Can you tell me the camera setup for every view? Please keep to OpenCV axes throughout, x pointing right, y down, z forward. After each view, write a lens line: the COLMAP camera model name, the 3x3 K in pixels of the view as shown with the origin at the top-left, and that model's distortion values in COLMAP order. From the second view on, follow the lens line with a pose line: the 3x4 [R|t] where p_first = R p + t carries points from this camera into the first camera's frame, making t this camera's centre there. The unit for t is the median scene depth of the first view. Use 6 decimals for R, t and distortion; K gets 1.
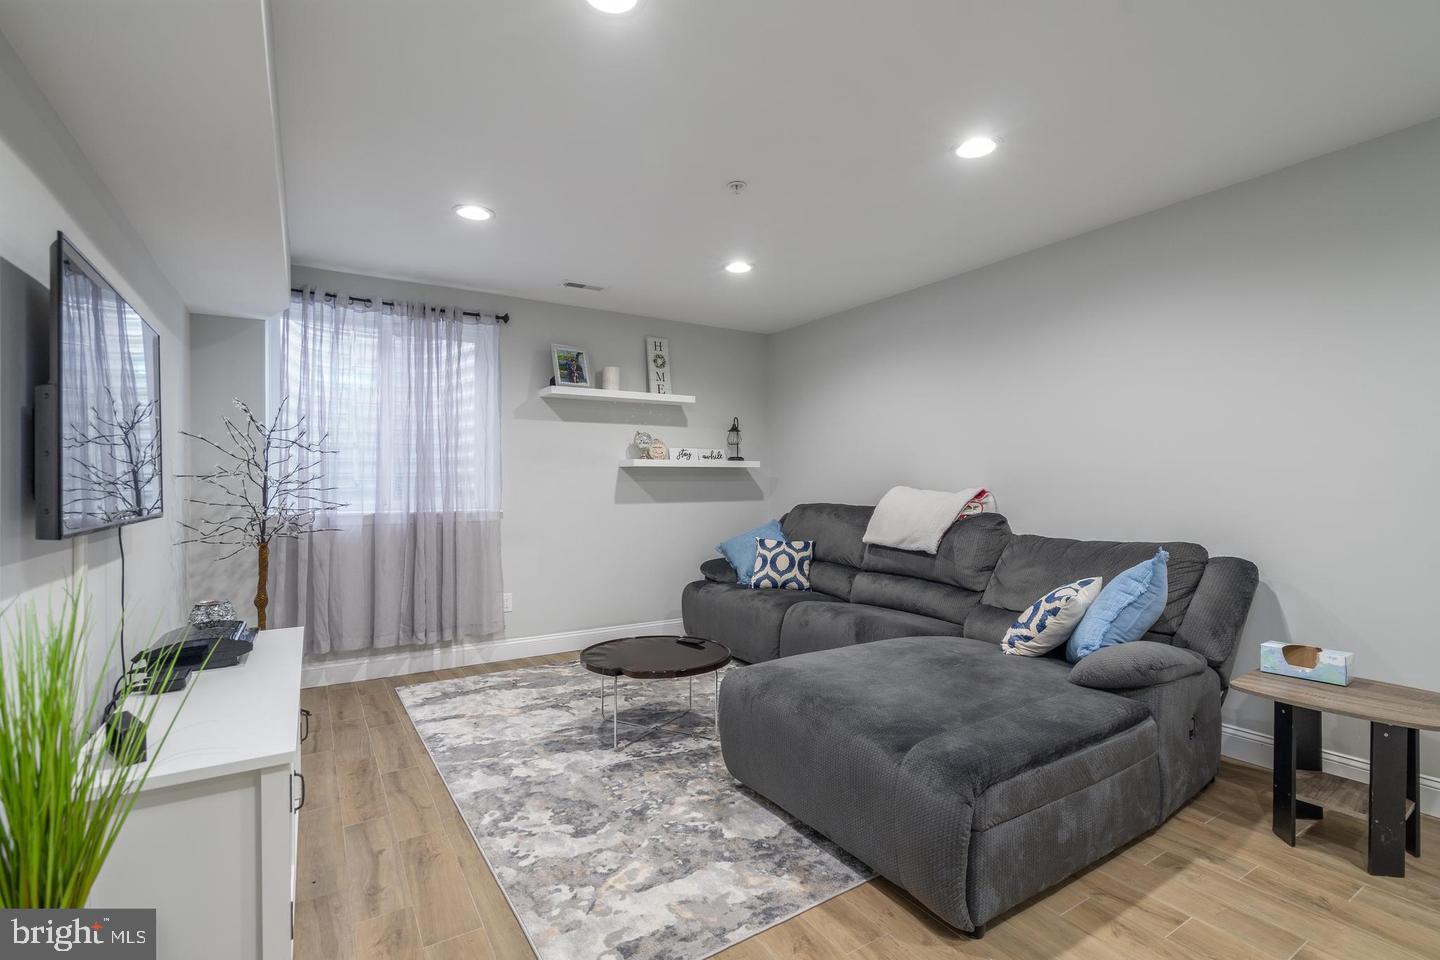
lens RADIAL K [[662.0, 0, 720.4], [0, 662.0, 474.4], [0, 0, 1]] dist [-0.009327, 0.003767]
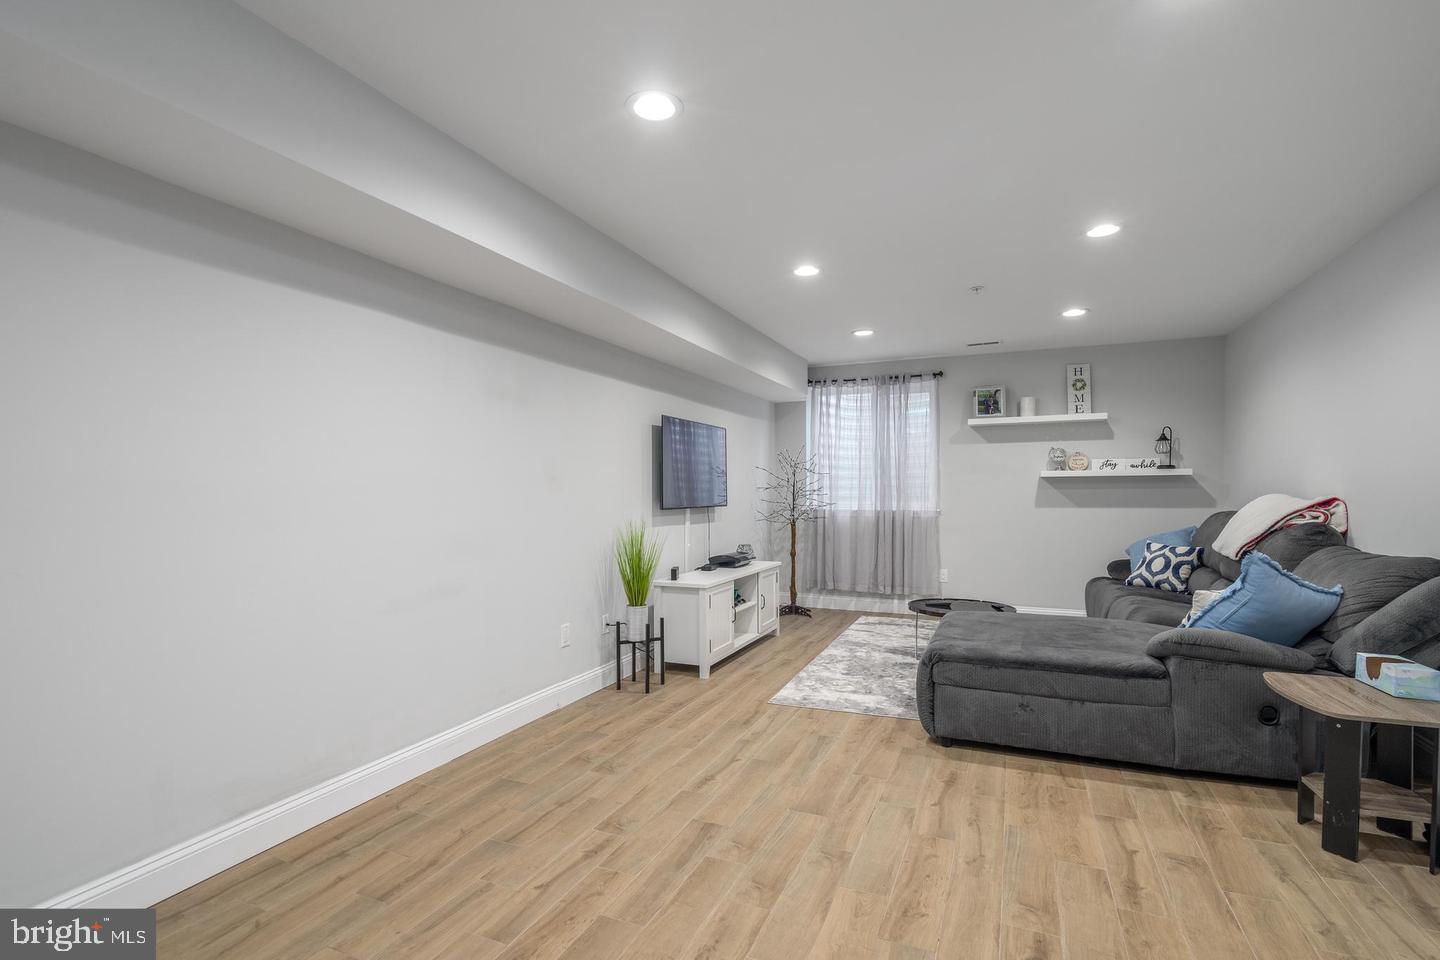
lens RADIAL K [[662.0, 0, 721.4], [0, 662.0, 489.3], [0, 0, 1]] dist [-0.009327, 0.003767]
pose [[0.570044, -0.003561, -0.821607, 0.573847], [0.014464, 0.999879, 0.005701, -0.005557], [0.821487, -0.015133, 0.570026, -0.191670]]
